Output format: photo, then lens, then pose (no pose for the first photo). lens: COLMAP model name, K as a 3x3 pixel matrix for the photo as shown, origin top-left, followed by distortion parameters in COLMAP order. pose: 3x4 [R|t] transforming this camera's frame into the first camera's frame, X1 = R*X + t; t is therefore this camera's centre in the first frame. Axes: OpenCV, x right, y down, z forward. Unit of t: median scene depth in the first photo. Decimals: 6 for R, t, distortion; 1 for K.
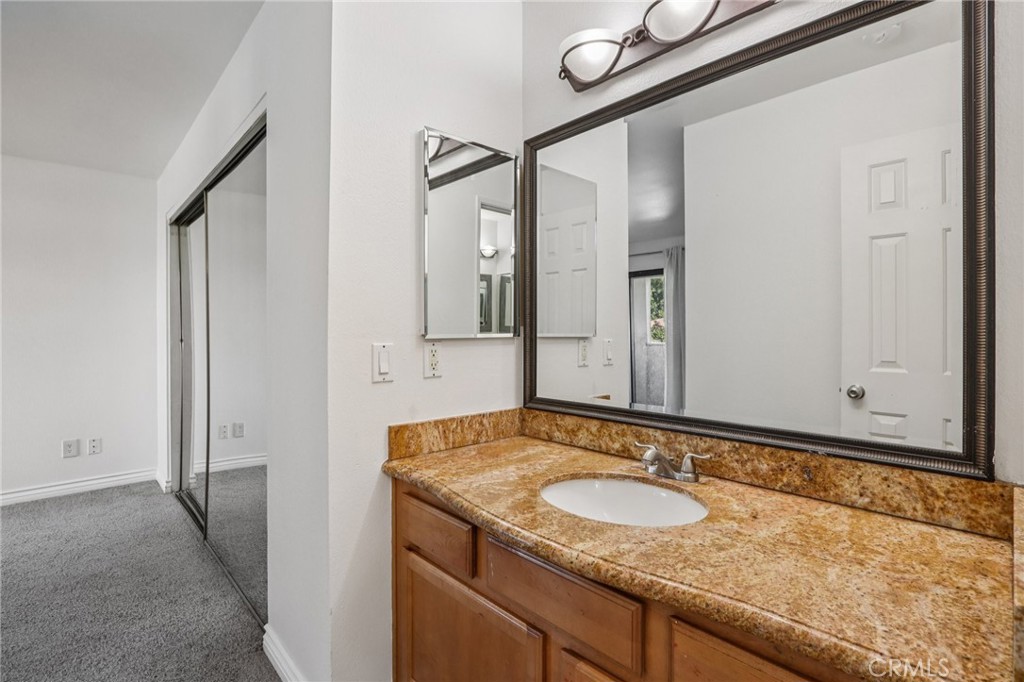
lens RADIAL K [[470.6, 0, 516.8], [0, 470.6, 334.1], [0, 0, 1]] dist [-0.010729, 0.001244]
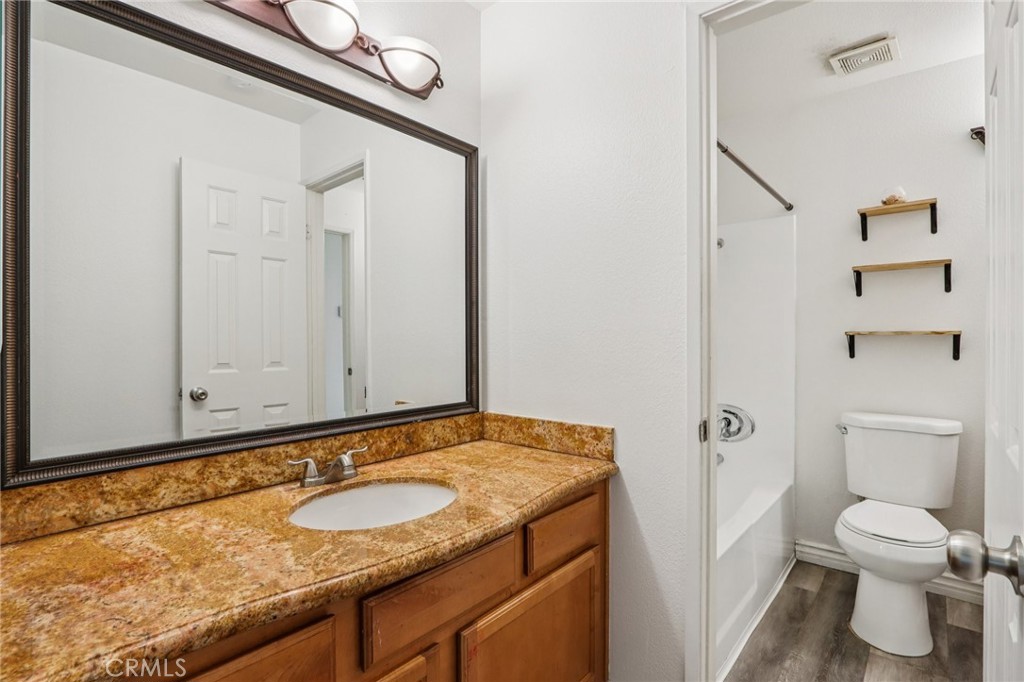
lens RADIAL K [[470.6, 0, 517.2], [0, 470.6, 340.4], [0, 0, 1]] dist [-0.010729, 0.001244]
pose [[-0.069809, -0.006452, 0.997539, -0.744124], [0.003725, 0.999970, 0.006728, -0.004515], [-0.997553, 0.004186, -0.069783, 0.710732]]
